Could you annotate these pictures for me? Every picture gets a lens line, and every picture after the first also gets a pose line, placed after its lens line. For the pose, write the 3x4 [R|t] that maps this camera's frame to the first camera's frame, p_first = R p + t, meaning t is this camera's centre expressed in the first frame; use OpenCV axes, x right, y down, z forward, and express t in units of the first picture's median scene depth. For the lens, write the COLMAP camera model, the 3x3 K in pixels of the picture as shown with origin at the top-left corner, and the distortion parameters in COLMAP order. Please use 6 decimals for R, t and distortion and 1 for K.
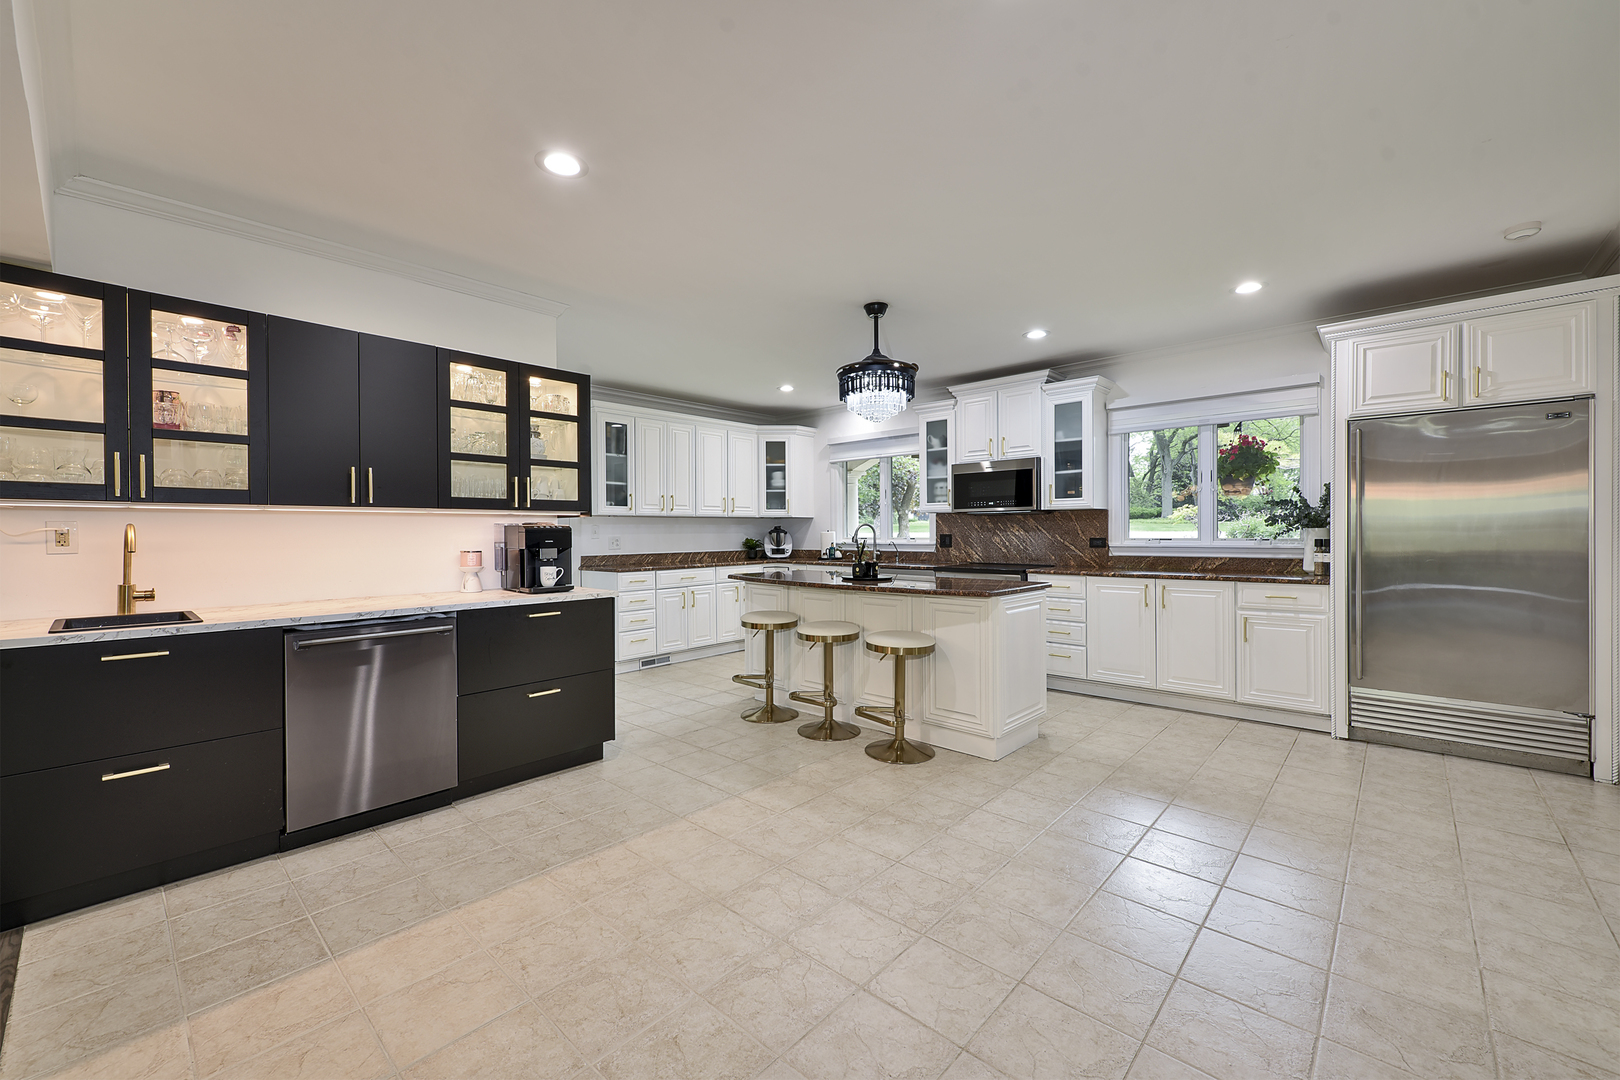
lens RADIAL K [[648.7, 0, 810.0], [0, 648.7, 540.0], [0, 0, 1]] dist [-0.000538, -0.000282]
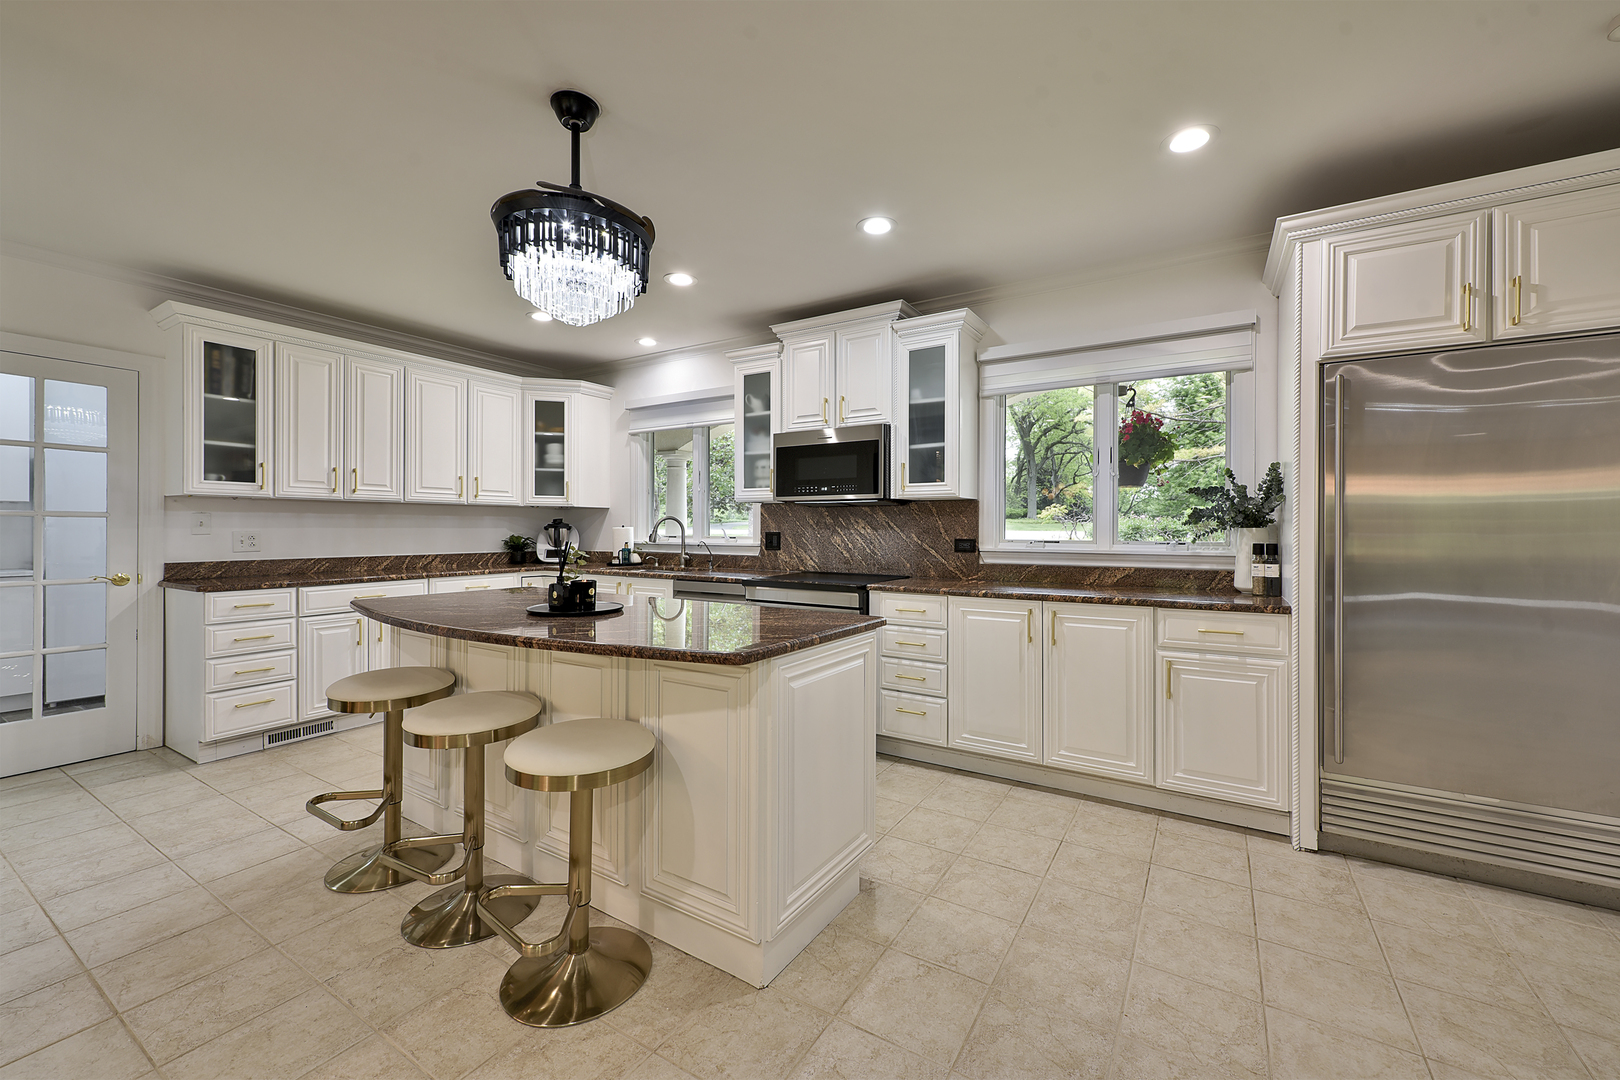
lens RADIAL K [[636.5, 0, 836.1], [0, 636.5, 536.0], [0, 0, 1]] dist [-0.000860, -0.000170]
pose [[0.978645, 0.007048, 0.205437, 0.159025], [-0.006824, 0.999975, -0.001800, -0.004369], [-0.205445, 0.000360, 0.978669, 0.339173]]
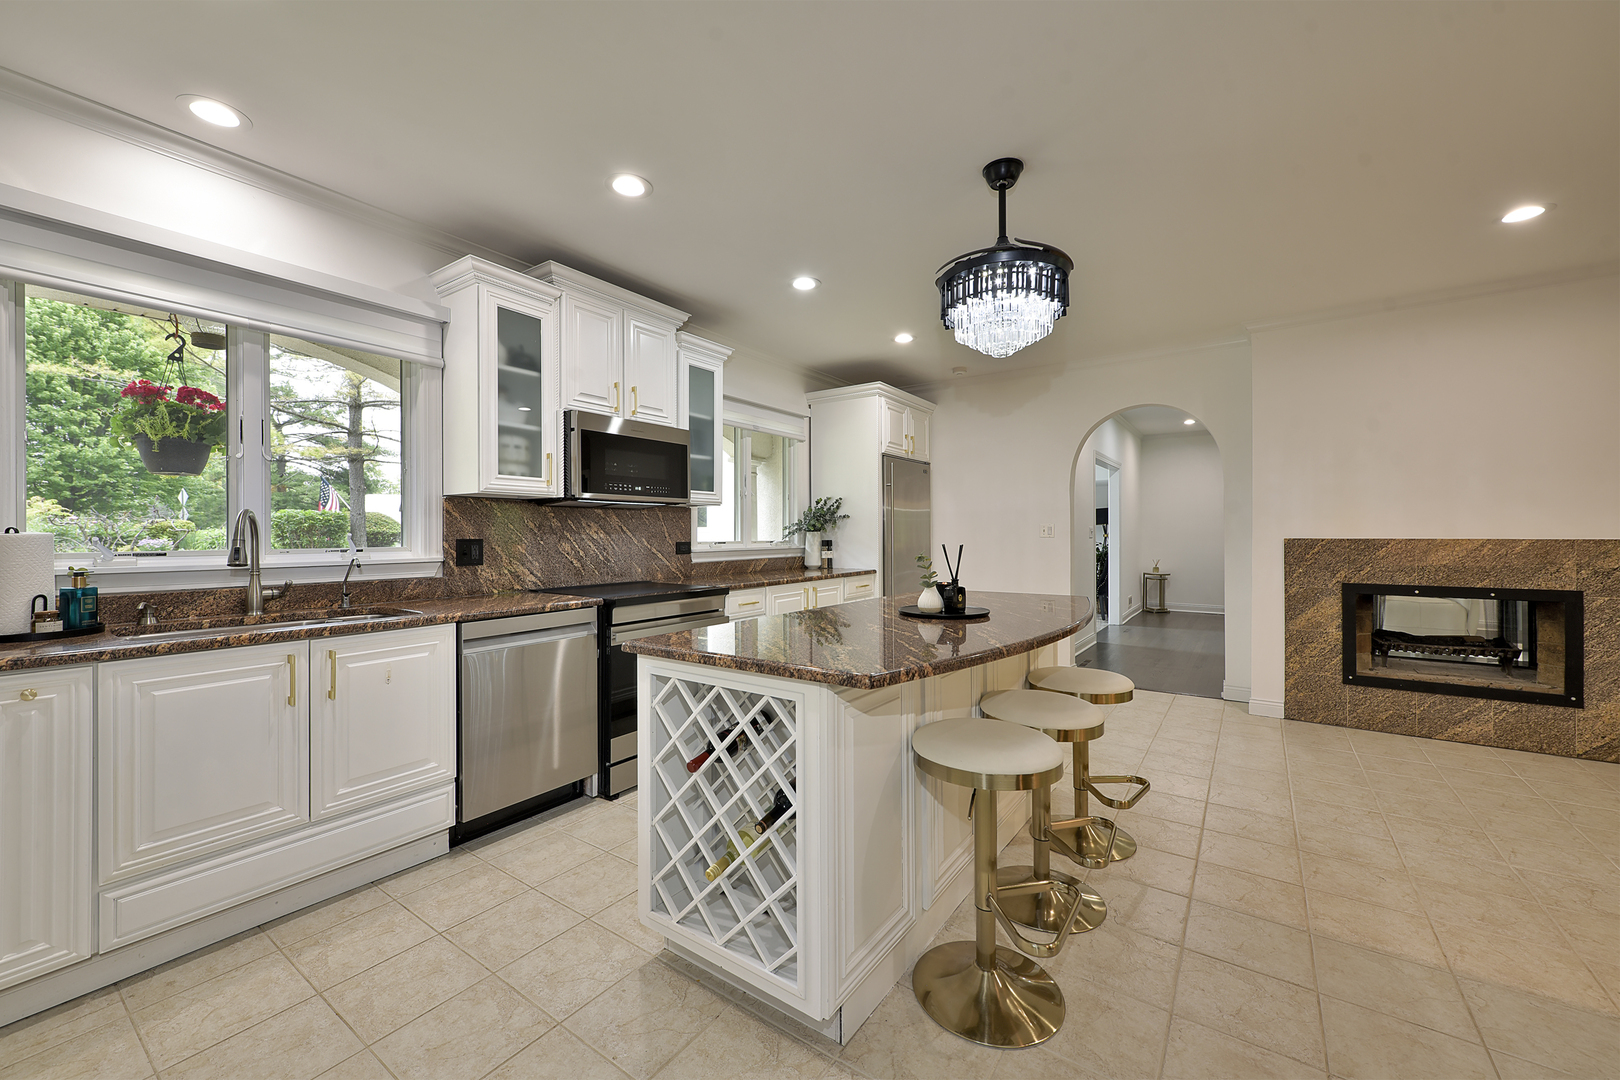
lens RADIAL K [[631.1, 0, 808.5], [0, 631.1, 531.9], [0, 0, 1]] dist [0.007378, -0.000019]
pose [[-0.127423, 0.004638, 0.991838, -0.366849], [0.012672, 0.999915, -0.003048, -0.011551], [-0.991767, 0.012180, -0.127471, 0.970804]]
